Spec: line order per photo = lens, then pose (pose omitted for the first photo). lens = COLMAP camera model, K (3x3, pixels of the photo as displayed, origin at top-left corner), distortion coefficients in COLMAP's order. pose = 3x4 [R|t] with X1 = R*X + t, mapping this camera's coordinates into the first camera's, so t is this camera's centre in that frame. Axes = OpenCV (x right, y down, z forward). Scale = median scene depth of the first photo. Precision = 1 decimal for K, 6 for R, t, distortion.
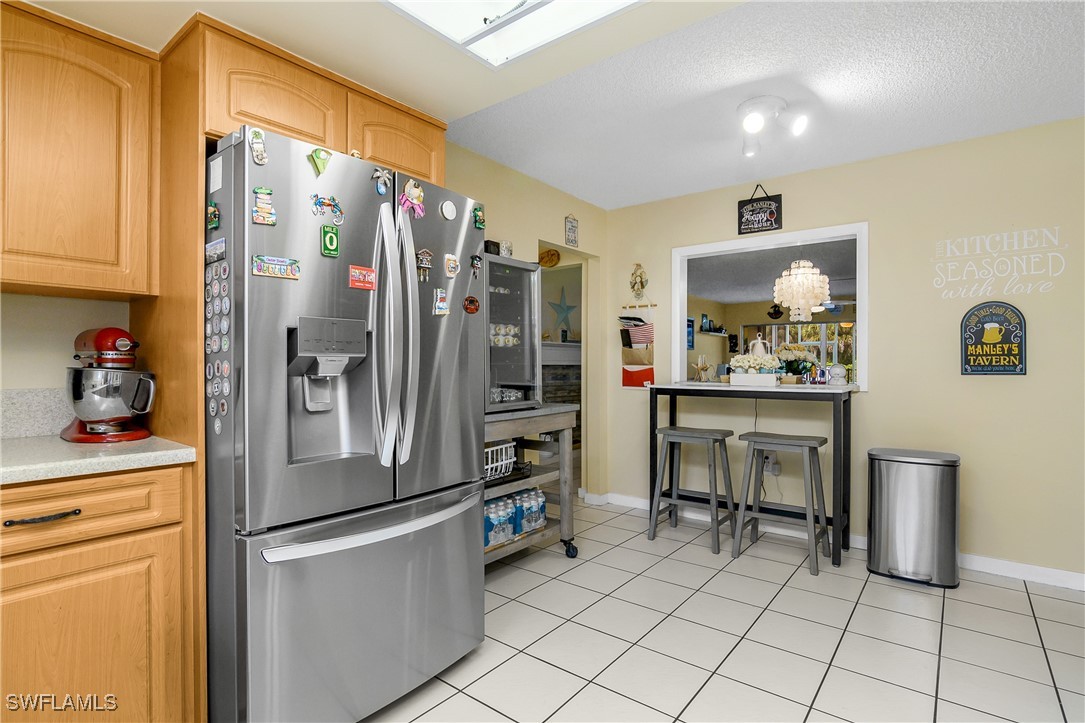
lens RADIAL K [[545.5, 0, 540.0], [0, 545.5, 369.3], [0, 0, 1]] dist [-0.025276, 0.005809]
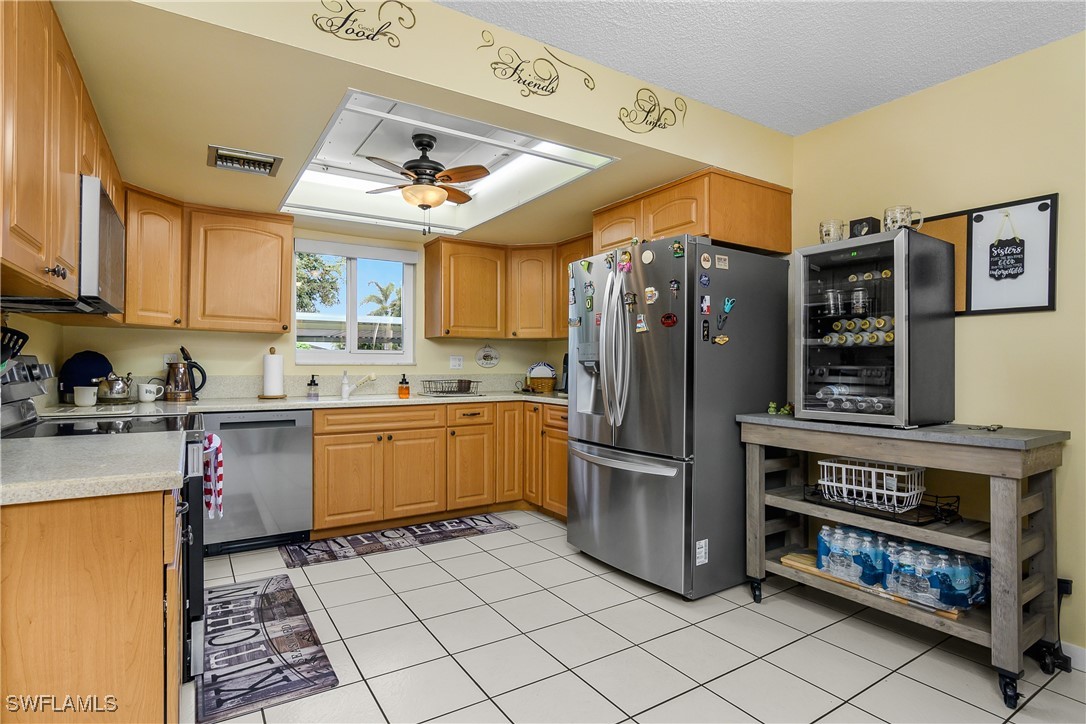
lens RADIAL K [[546.0, 0, 573.2], [0, 546.0, 367.7], [0, 0, 1]] dist [-0.025276, 0.005809]
pose [[-0.280756, 0.004075, -0.959770, 1.439086], [-0.014513, 0.999859, 0.008491, -0.016194], [0.959669, 0.016313, -0.280657, 1.400500]]
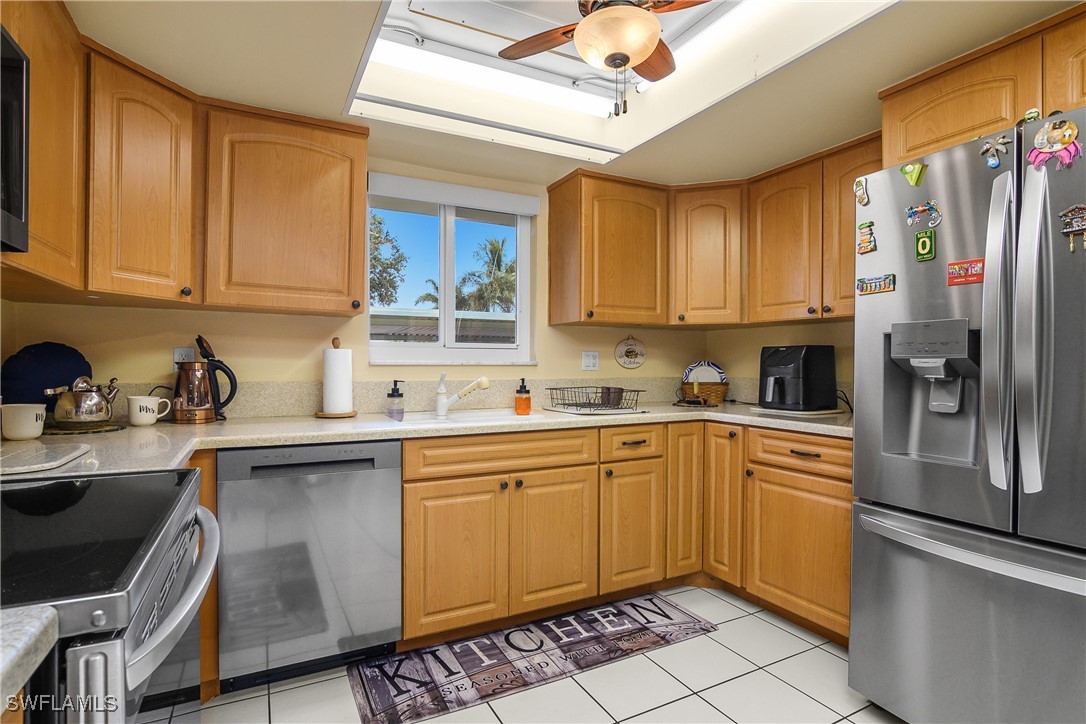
lens RADIAL K [[546.0, 0, 554.5], [0, 546.0, 369.0], [0, 0, 1]] dist [-0.025276, 0.005809]
pose [[-0.392167, 0.007345, -0.919865, 0.765009], [-0.013110, 0.999822, 0.013572, -0.007362], [0.919801, 0.017382, -0.392001, 0.704824]]
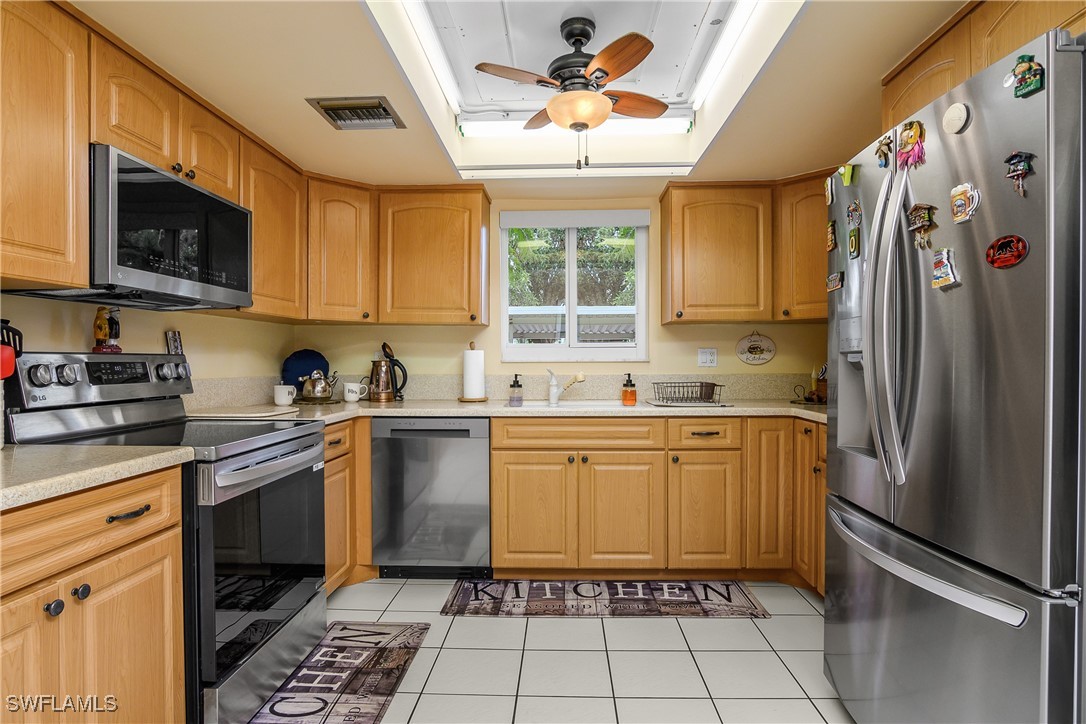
lens RADIAL K [[604.2, 0, 567.1], [0, 604.2, 366.4], [0, 0, 1]] dist [-0.027259, 0.002216]
pose [[-0.788770, 0.008590, -0.614628, 0.713664], [-0.003510, 0.999823, 0.018477, -0.016751], [0.614678, 0.016731, -0.788600, 1.465244]]
